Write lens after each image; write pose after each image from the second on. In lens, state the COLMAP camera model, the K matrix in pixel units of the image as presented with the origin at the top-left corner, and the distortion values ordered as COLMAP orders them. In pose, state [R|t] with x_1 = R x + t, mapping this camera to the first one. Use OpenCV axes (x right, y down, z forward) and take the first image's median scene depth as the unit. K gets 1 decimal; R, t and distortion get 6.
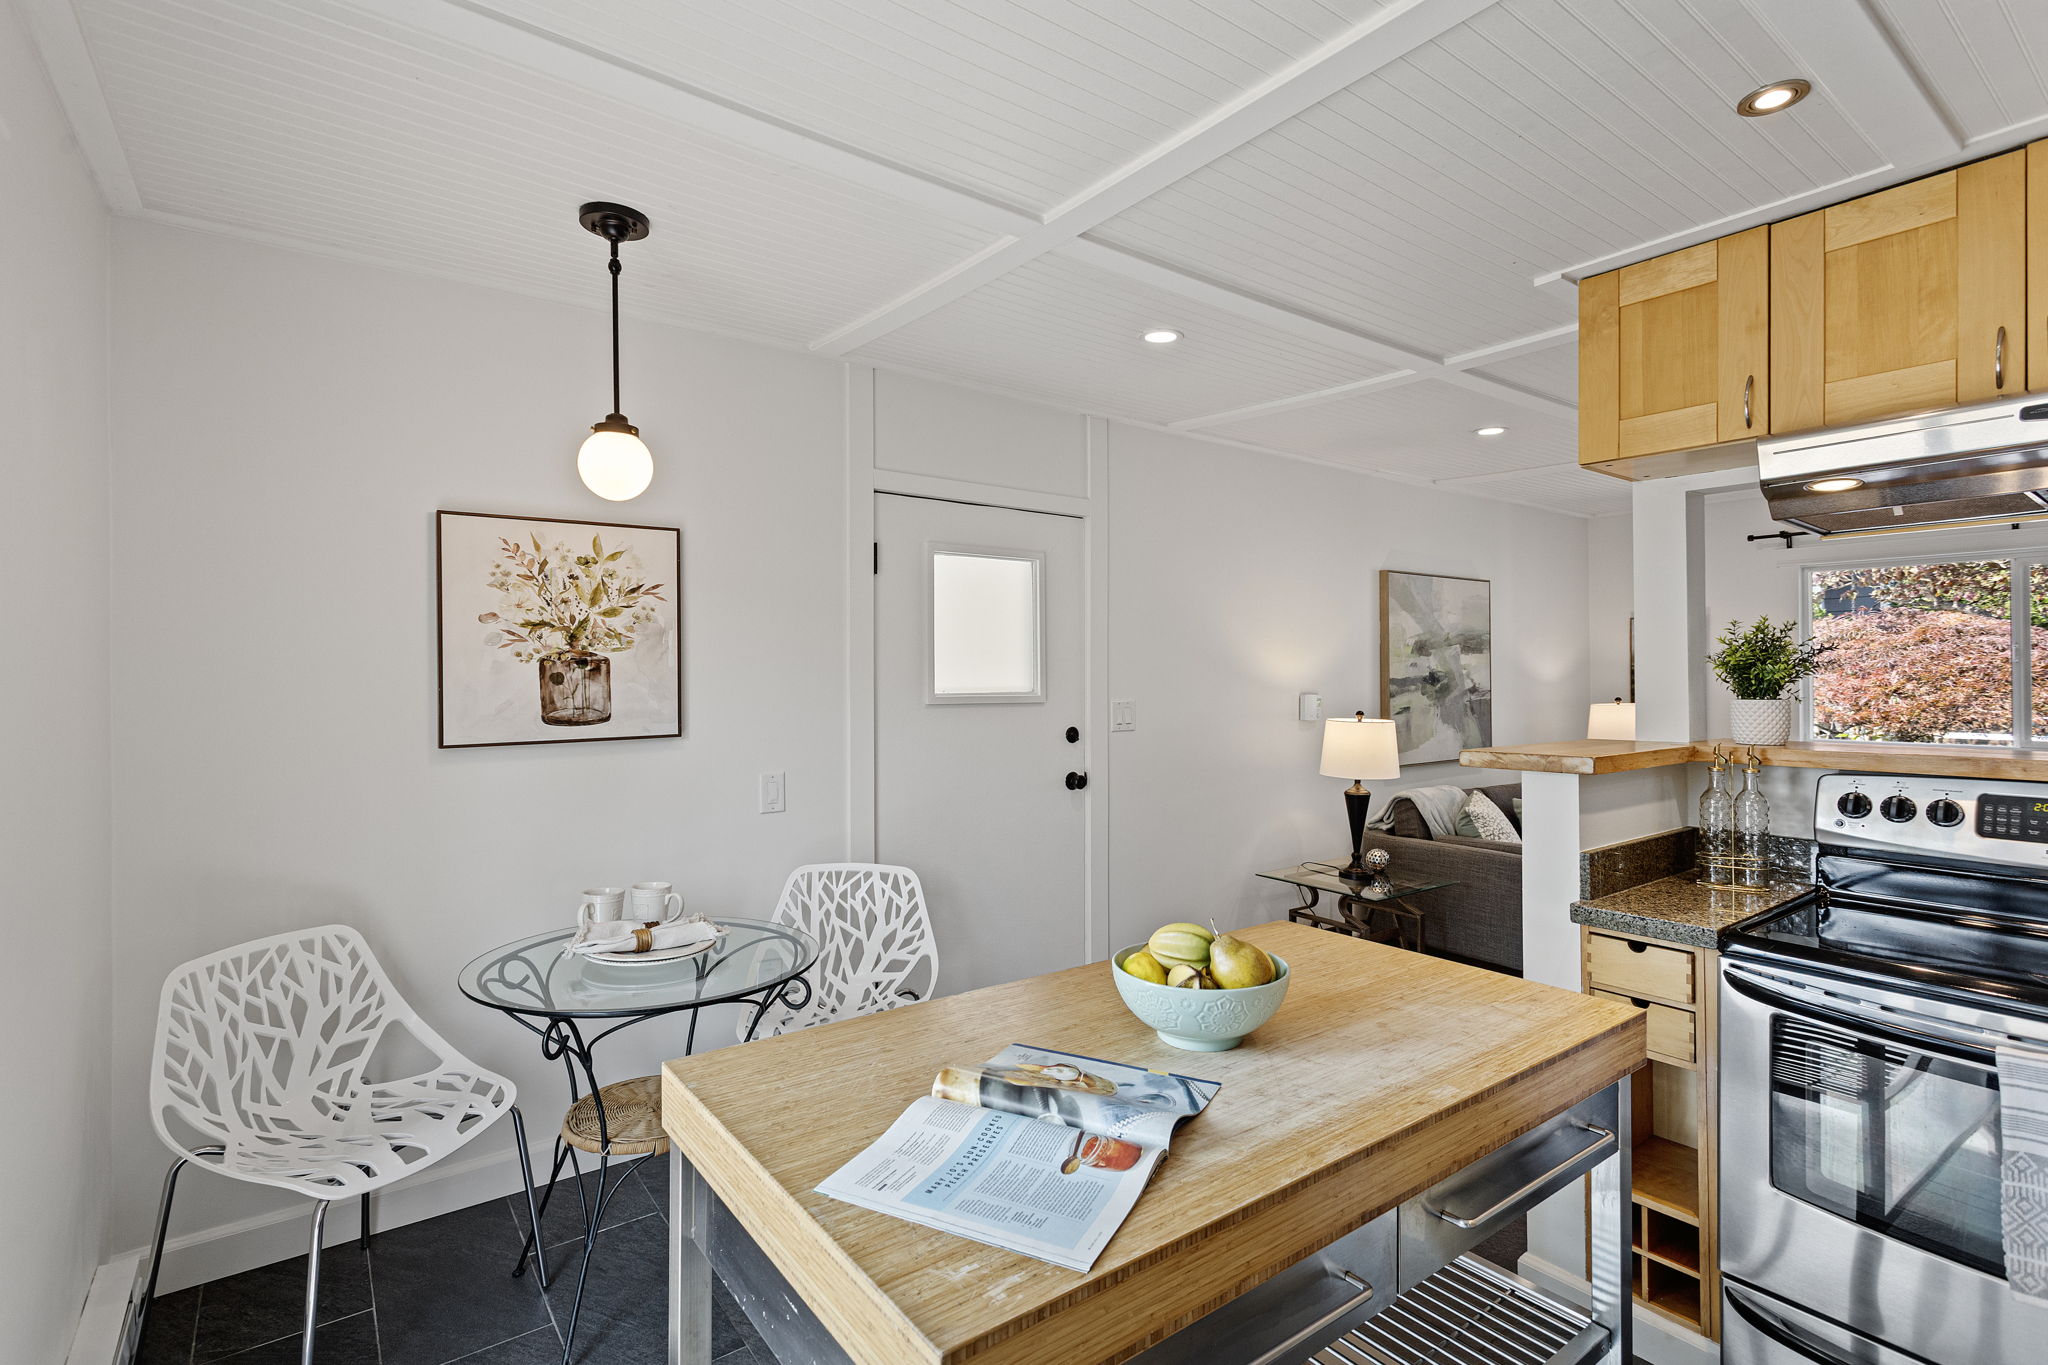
lens RADIAL K [[993.4, 0, 1032.8], [0, 993.4, 674.9], [0, 0, 1]] dist [-0.011858, 0.001712]
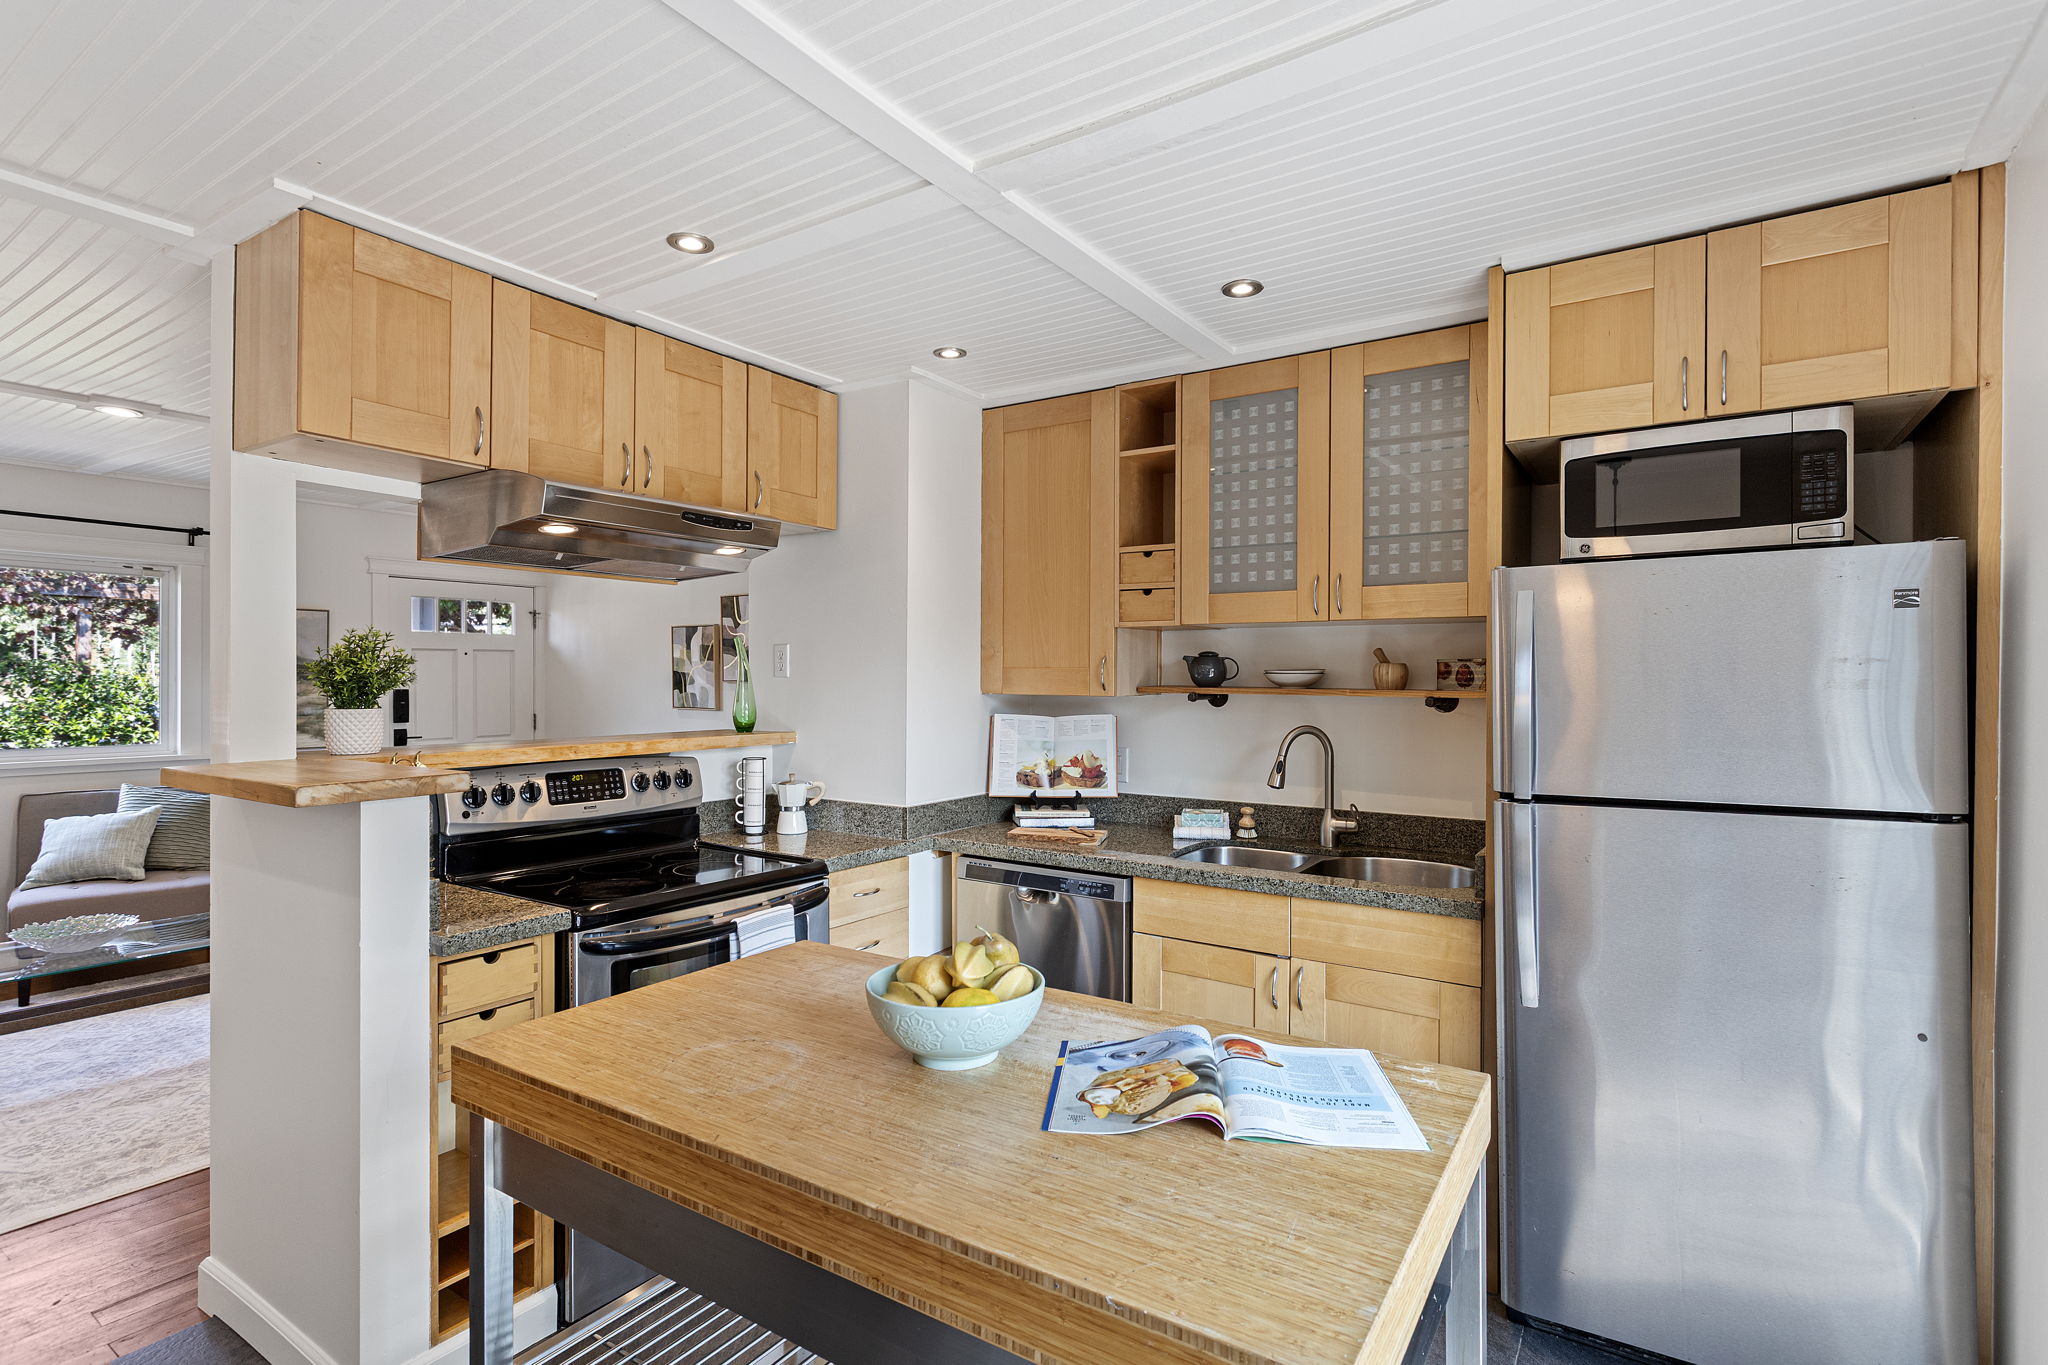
lens RADIAL K [[993.4, 0, 1030.7], [0, 993.4, 684.1], [0, 0, 1]] dist [-0.011858, 0.001712]
pose [[-0.352506, 0.001038, 0.935809, -0.775503], [-0.004284, 0.999987, -0.002723, -0.000498], [-0.935800, -0.004969, -0.352497, 1.272584]]
